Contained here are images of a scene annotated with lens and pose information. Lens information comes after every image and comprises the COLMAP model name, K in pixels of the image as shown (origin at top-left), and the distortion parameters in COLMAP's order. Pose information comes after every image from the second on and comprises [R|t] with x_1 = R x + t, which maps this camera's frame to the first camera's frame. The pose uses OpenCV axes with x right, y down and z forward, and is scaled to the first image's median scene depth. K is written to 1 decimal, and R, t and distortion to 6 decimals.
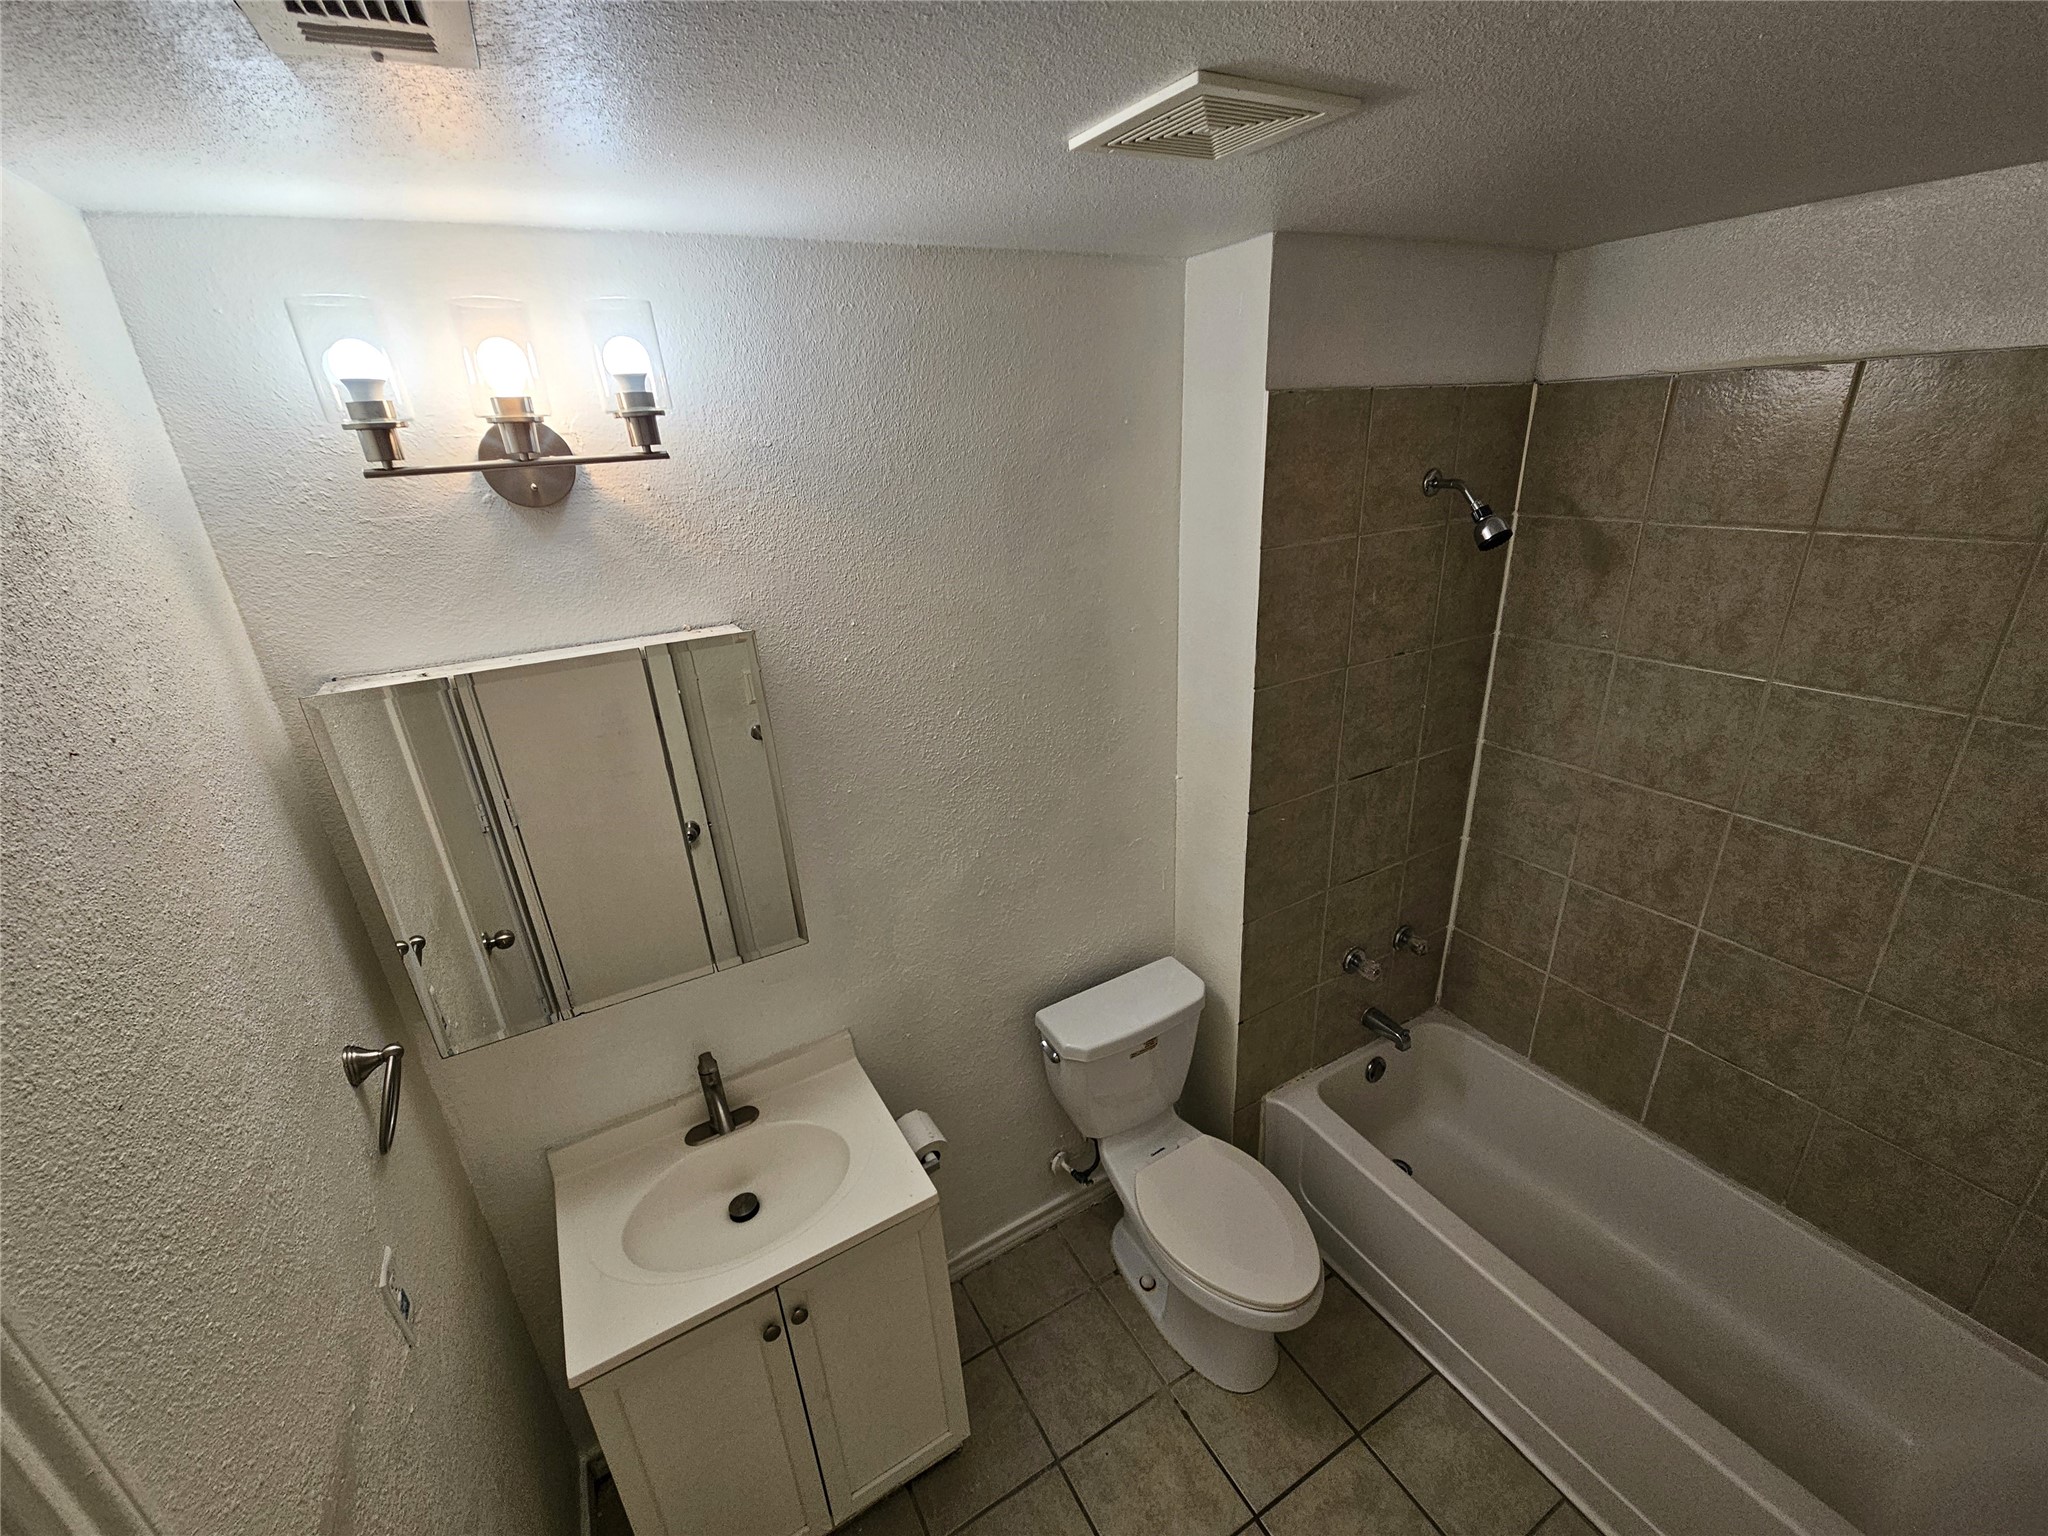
lens RADIAL K [[818.0, 0, 1016.9], [0, 818.0, 822.1], [0, 0, 1]] dist [-0.000108, -0.000355]
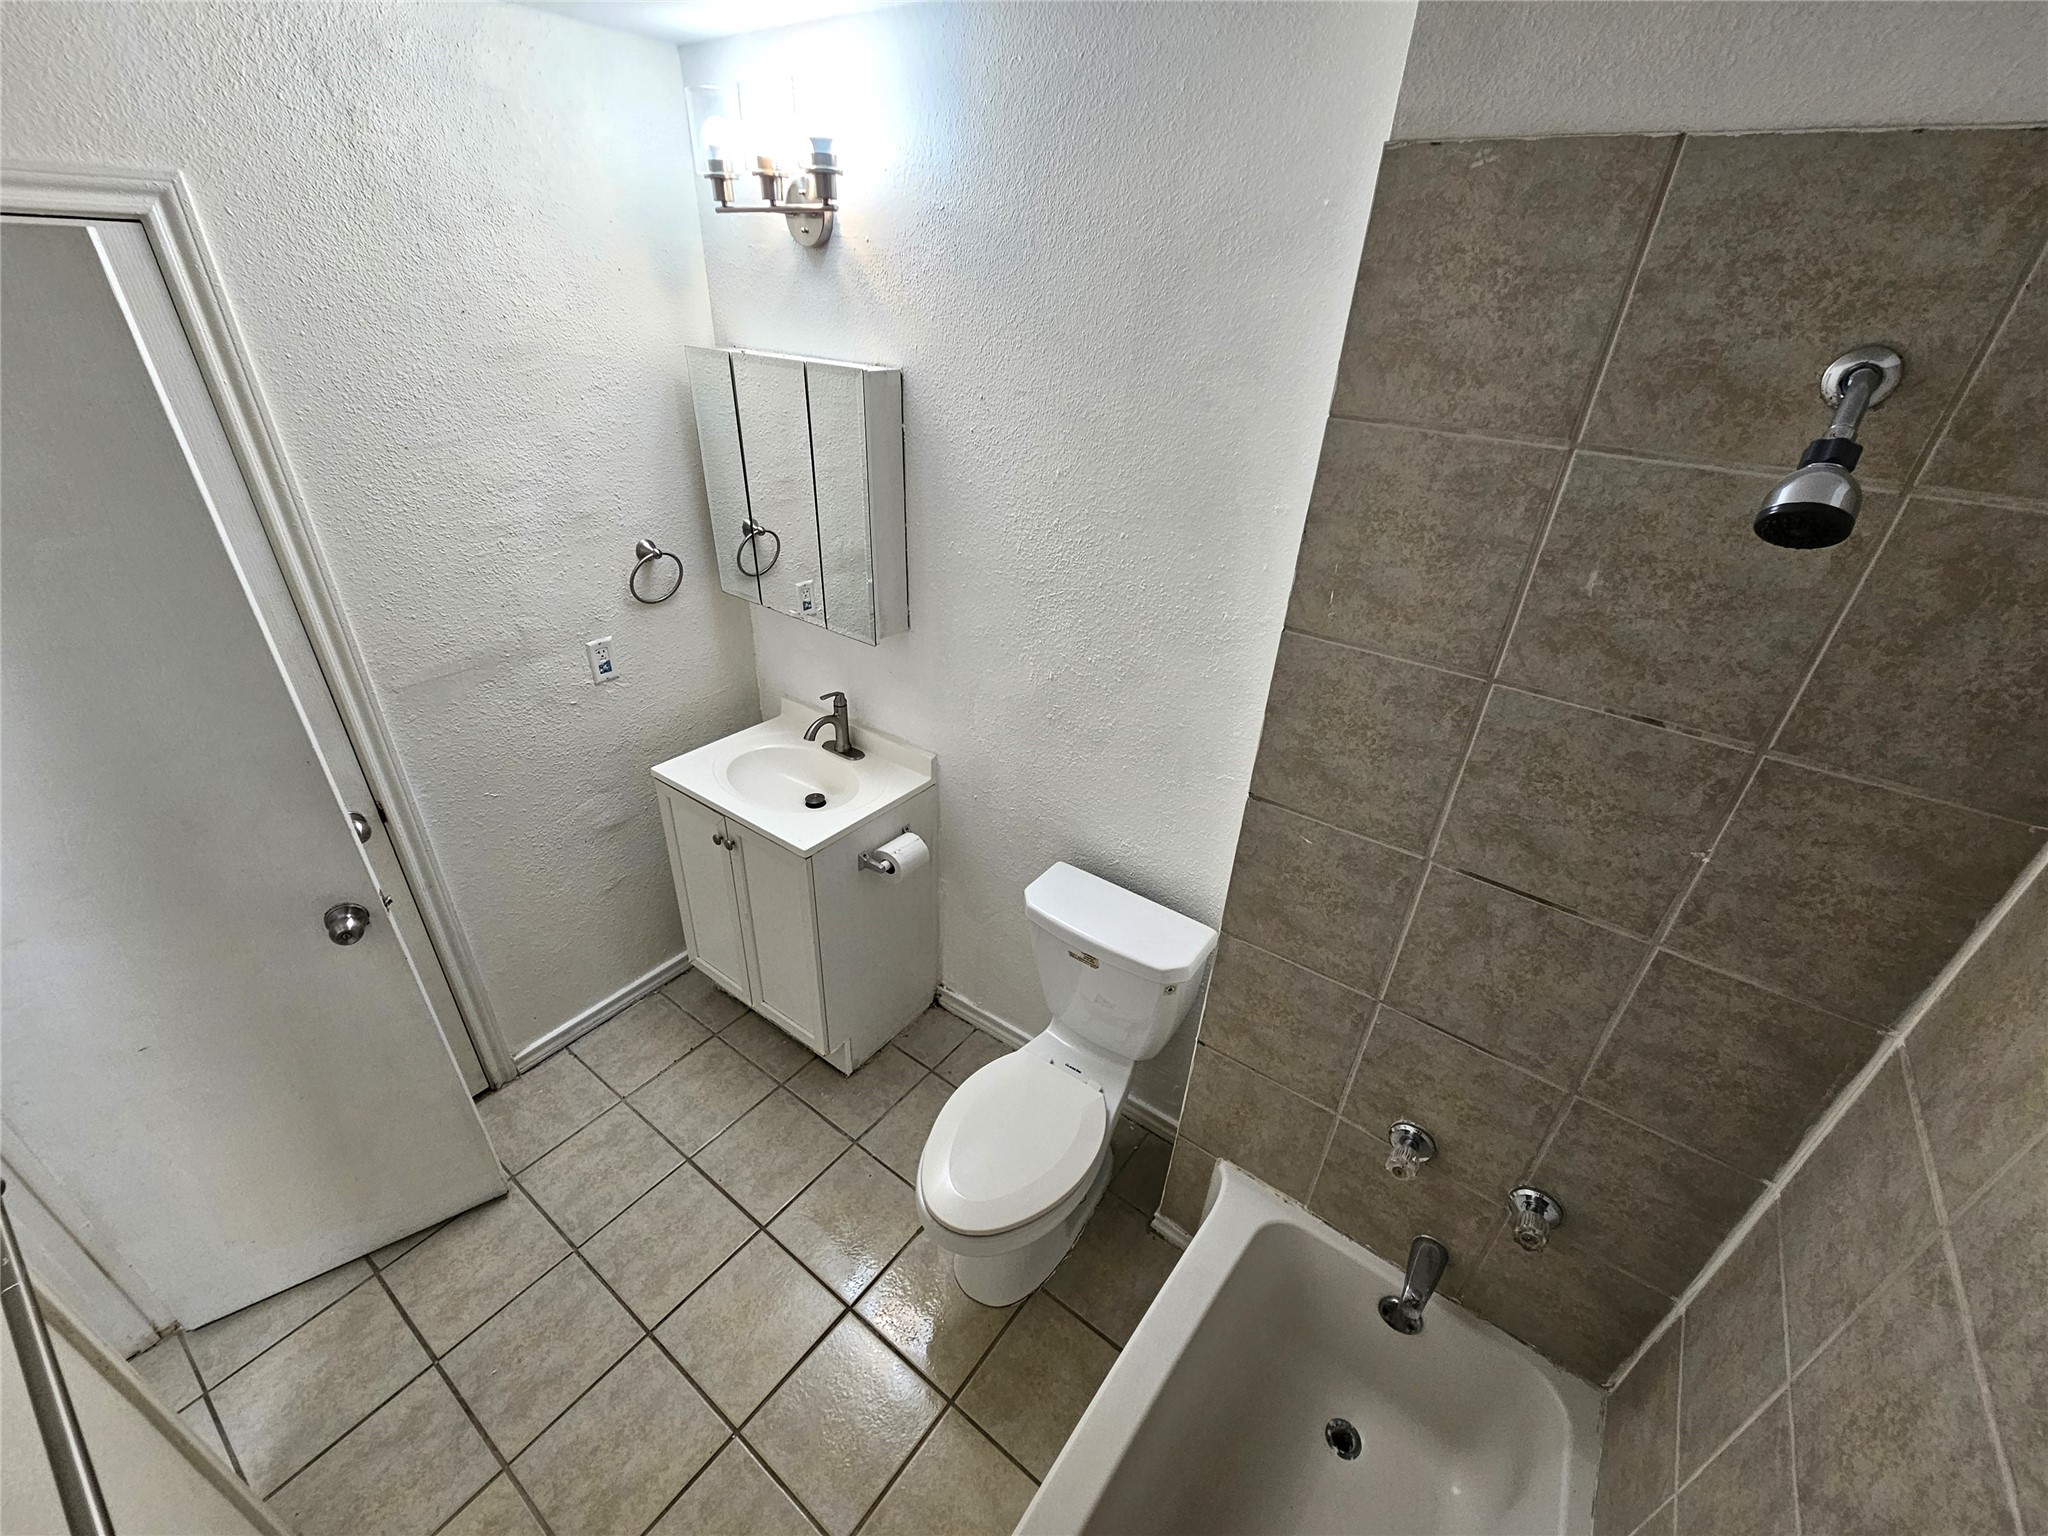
lens RADIAL K [[823.4, 0, 1069.0], [0, 823.4, 819.0], [0, 0, 1]] dist [0.002356, -0.004179]
pose [[0.413638, 0.554585, -0.722038, 0.875567], [-0.441686, 0.815722, 0.373511, -0.226656], [0.796126, 0.164416, 0.582367, 0.507179]]
